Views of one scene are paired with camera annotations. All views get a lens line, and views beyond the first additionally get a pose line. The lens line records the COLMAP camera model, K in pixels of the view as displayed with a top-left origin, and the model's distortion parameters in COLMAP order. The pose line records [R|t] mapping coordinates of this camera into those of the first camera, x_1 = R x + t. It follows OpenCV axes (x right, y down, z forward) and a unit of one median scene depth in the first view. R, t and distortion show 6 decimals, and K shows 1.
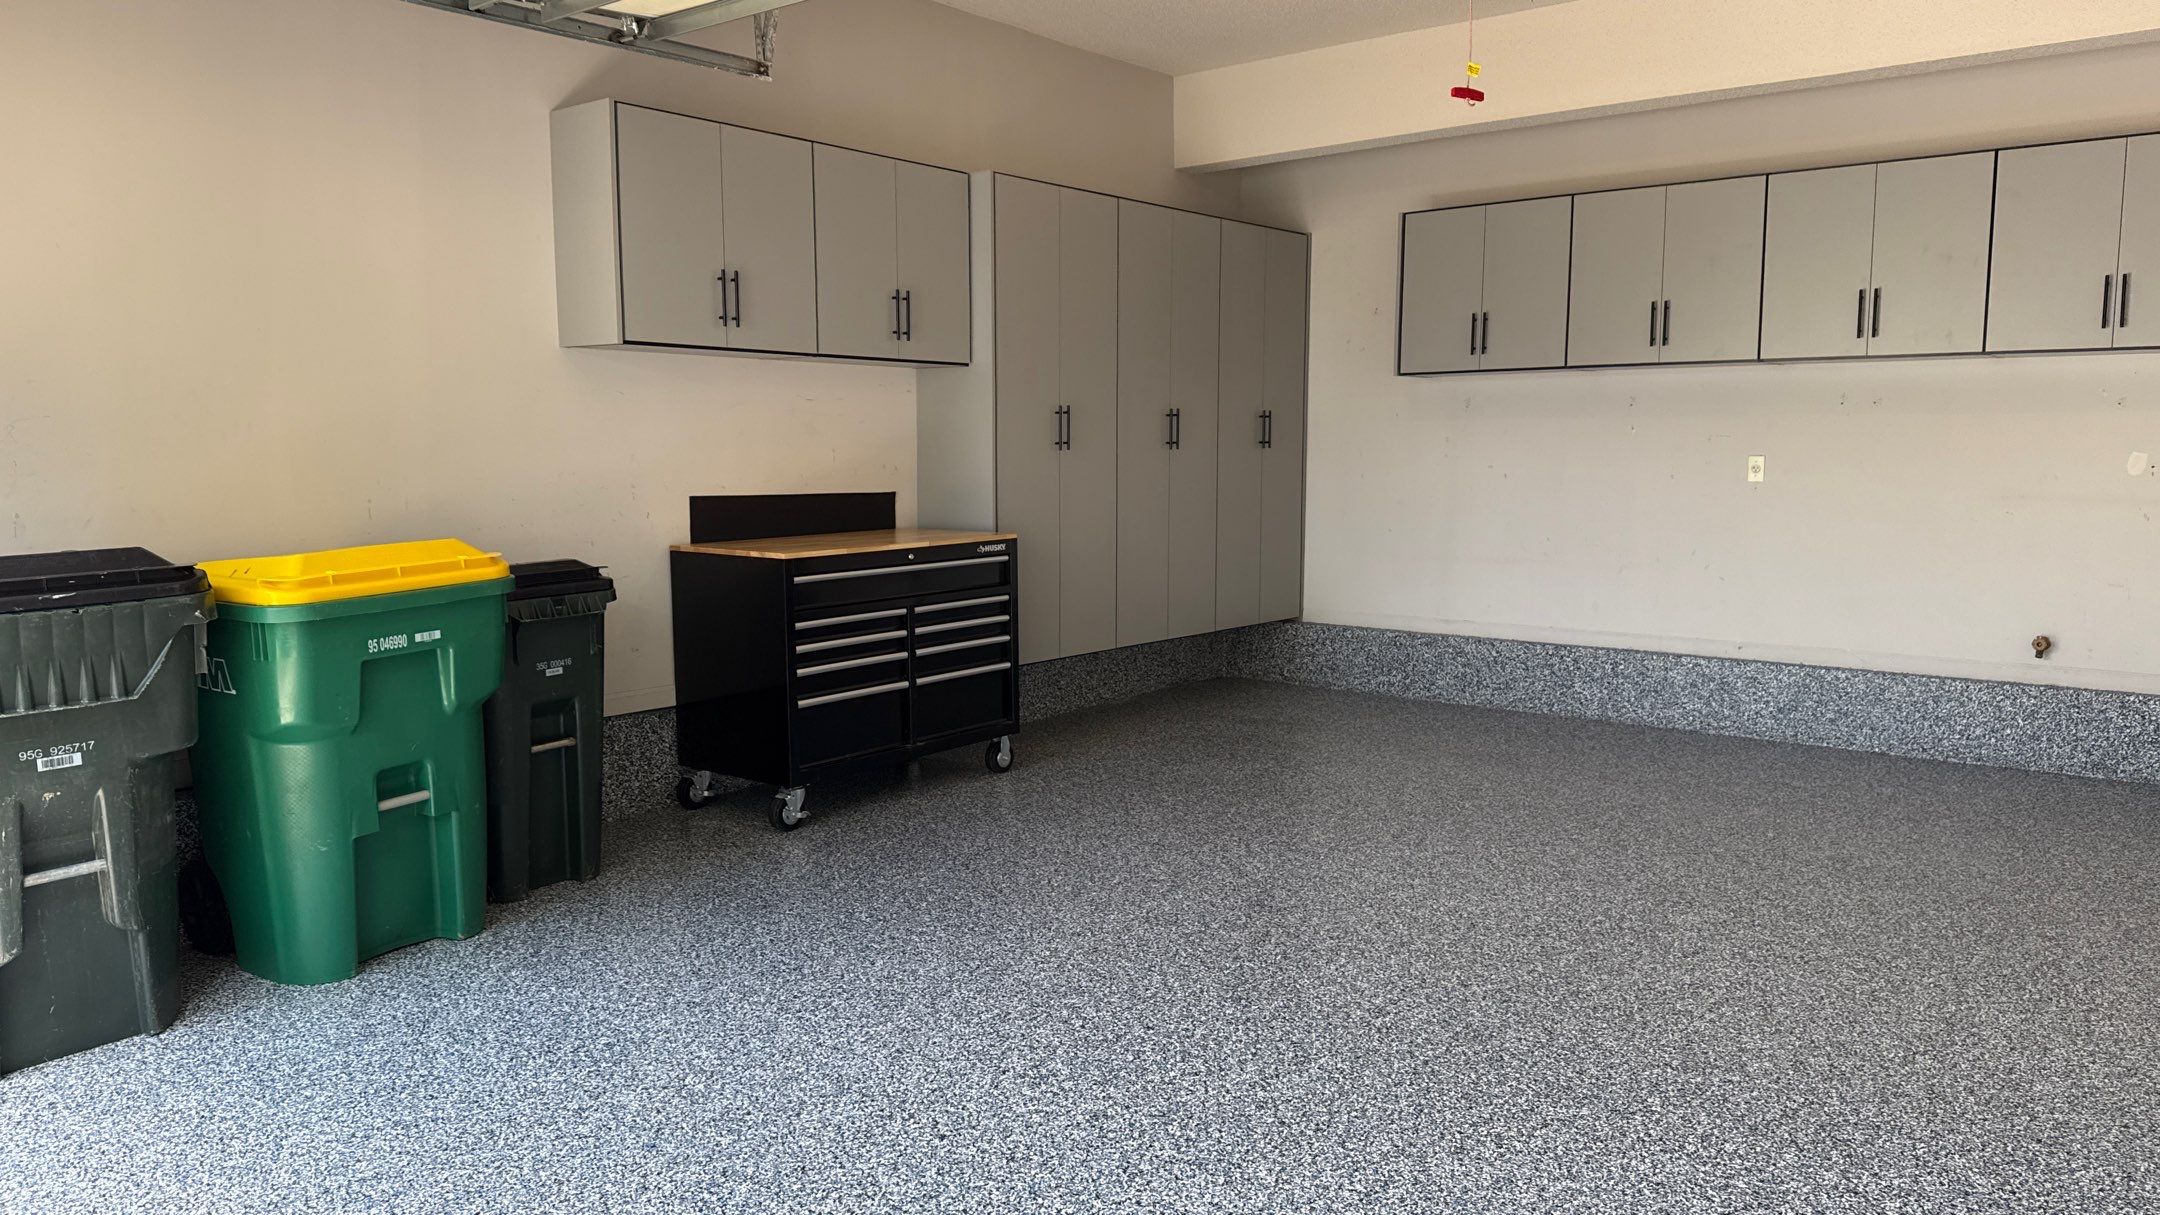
lens RADIAL K [[1510.6, 0, 1072.6], [0, 1510.6, 607.8], [0, 0, 1]] dist [0.093363, -0.132856]
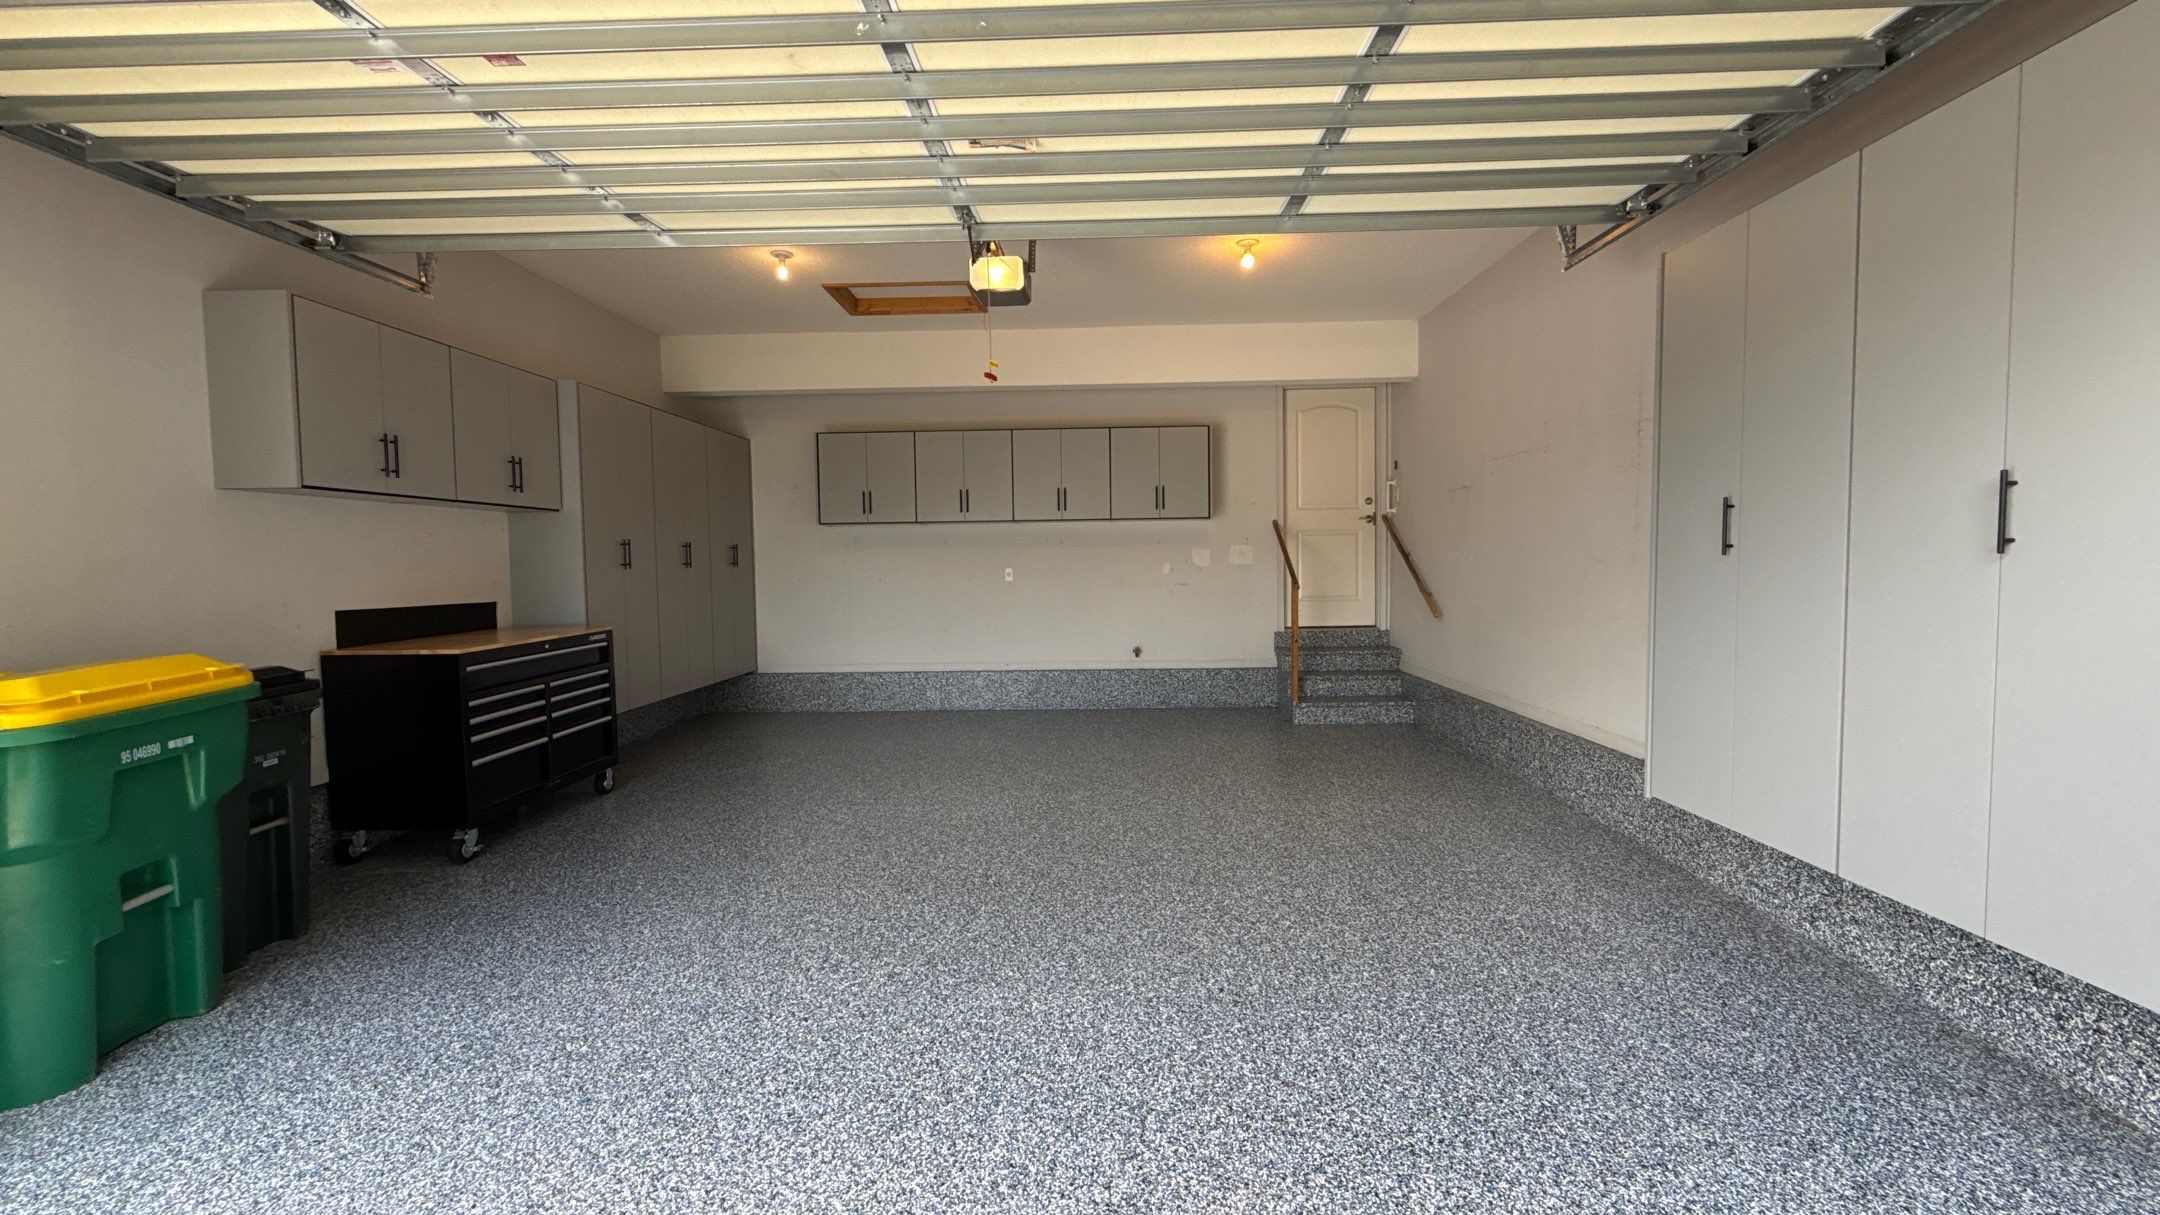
lens RADIAL K [[860.5, 0, 1082.2], [0, 860.5, 601.3], [0, 0, 1]] dist [0.001154, 0.000866]
pose [[0.787238, -0.038718, 0.615432, -0.192241], [0.080180, 0.995981, -0.039903, -0.003915], [-0.611414, 0.080758, 0.787179, 0.067582]]
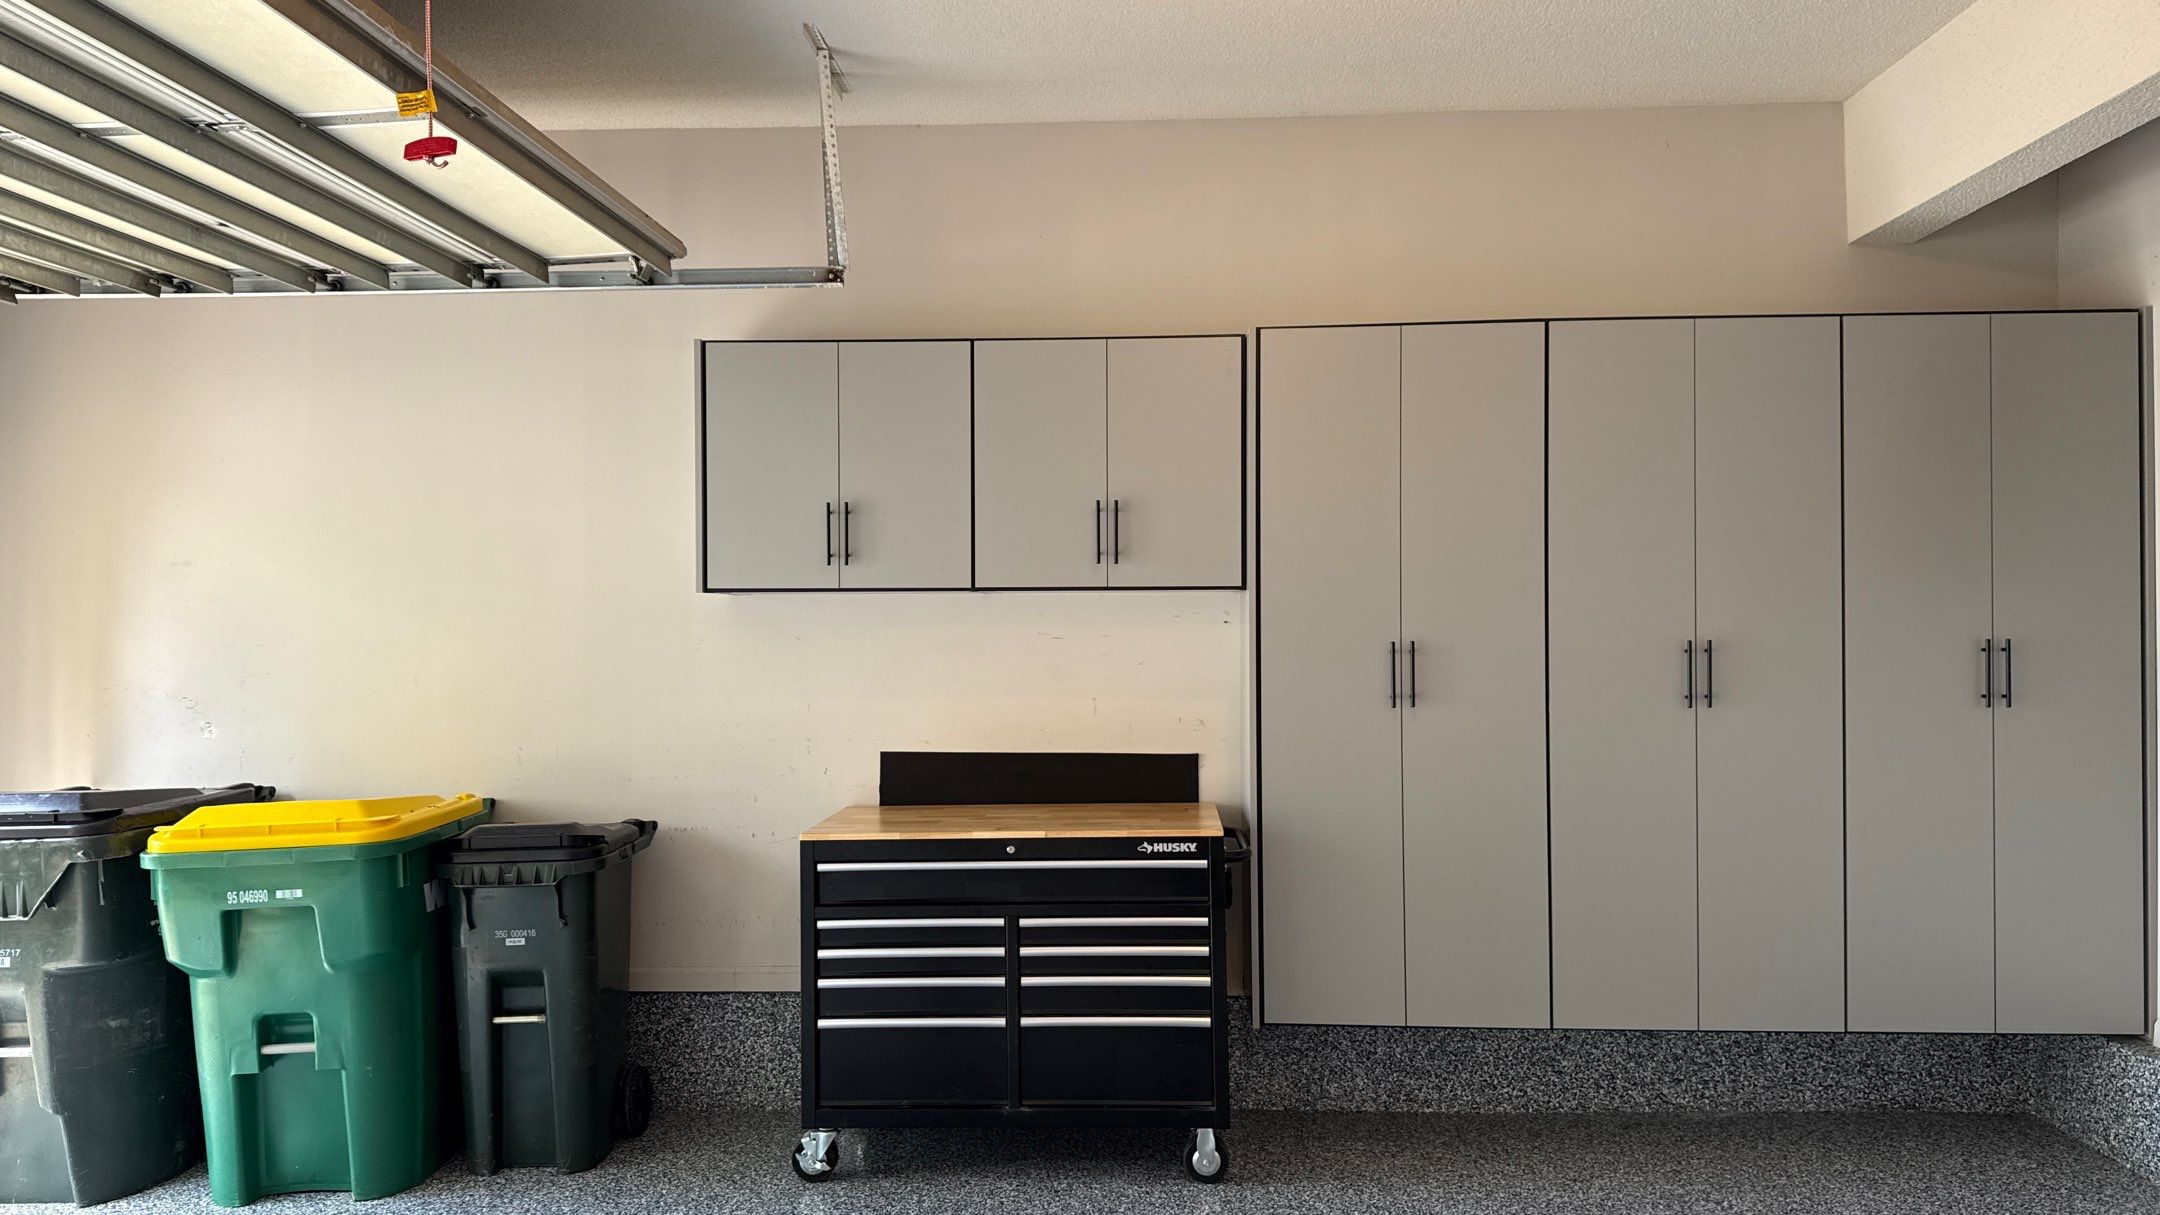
lens RADIAL K [[1529.6, 0, 1064.9], [0, 1529.6, 573.5], [0, 0, 1]] dist [0.044835, -0.065869]
pose [[0.580268, -0.038010, -0.813538, 0.502031], [-0.079309, 0.991525, -0.102895, -0.088333], [0.810555, 0.124227, 0.572336, 0.533138]]
